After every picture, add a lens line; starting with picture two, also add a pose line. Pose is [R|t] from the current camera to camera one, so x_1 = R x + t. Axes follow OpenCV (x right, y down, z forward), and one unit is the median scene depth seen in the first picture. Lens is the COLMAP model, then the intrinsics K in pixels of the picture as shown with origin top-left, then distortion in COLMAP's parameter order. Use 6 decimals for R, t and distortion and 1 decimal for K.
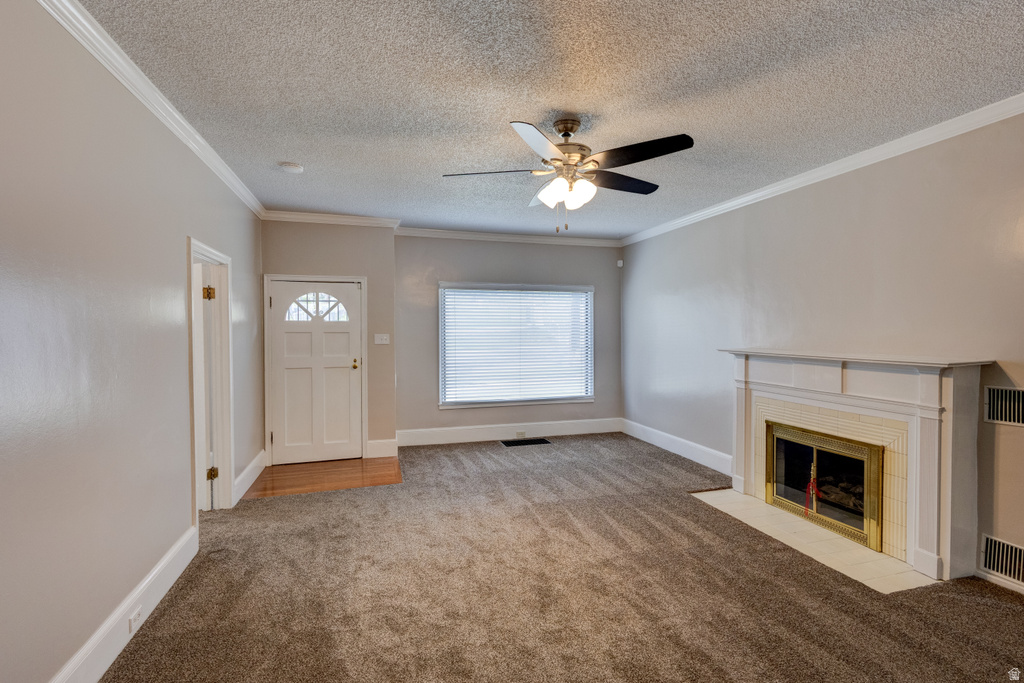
lens RADIAL K [[473.8, 0, 513.9], [0, 473.8, 340.8], [0, 0, 1]] dist [0.003030, -0.000126]
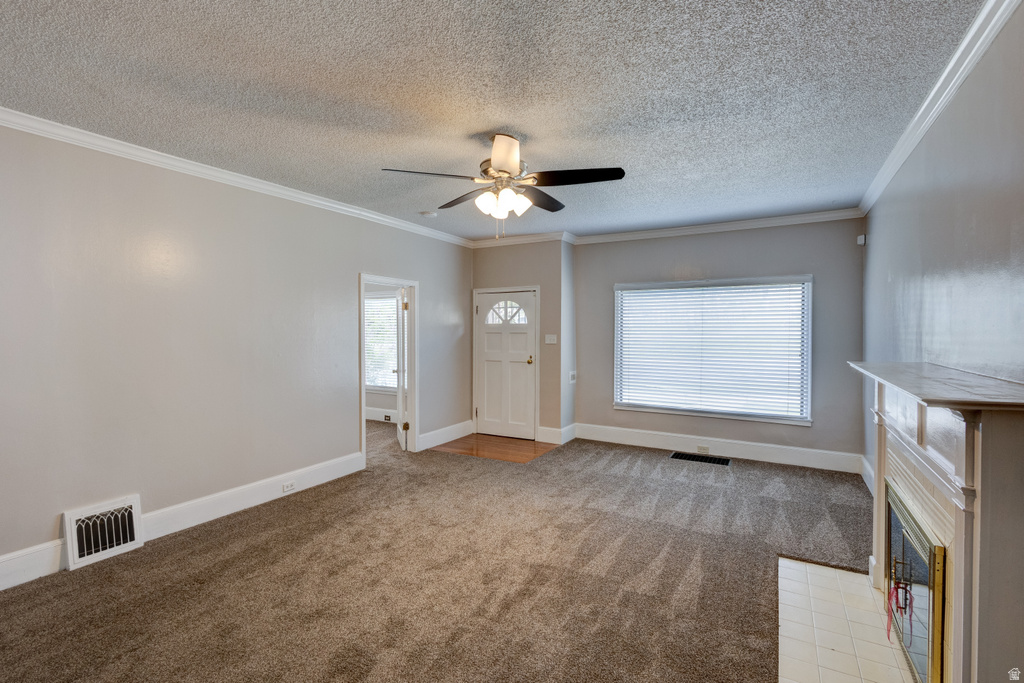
lens RADIAL K [[473.8, 0, 514.1], [0, 473.8, 338.2], [0, 0, 1]] dist [0.003030, -0.000126]
pose [[0.685686, 0.014387, -0.727756, 0.567211], [-0.019811, 0.999803, 0.001100, -0.006025], [0.727628, 0.013663, 0.685836, 0.181073]]
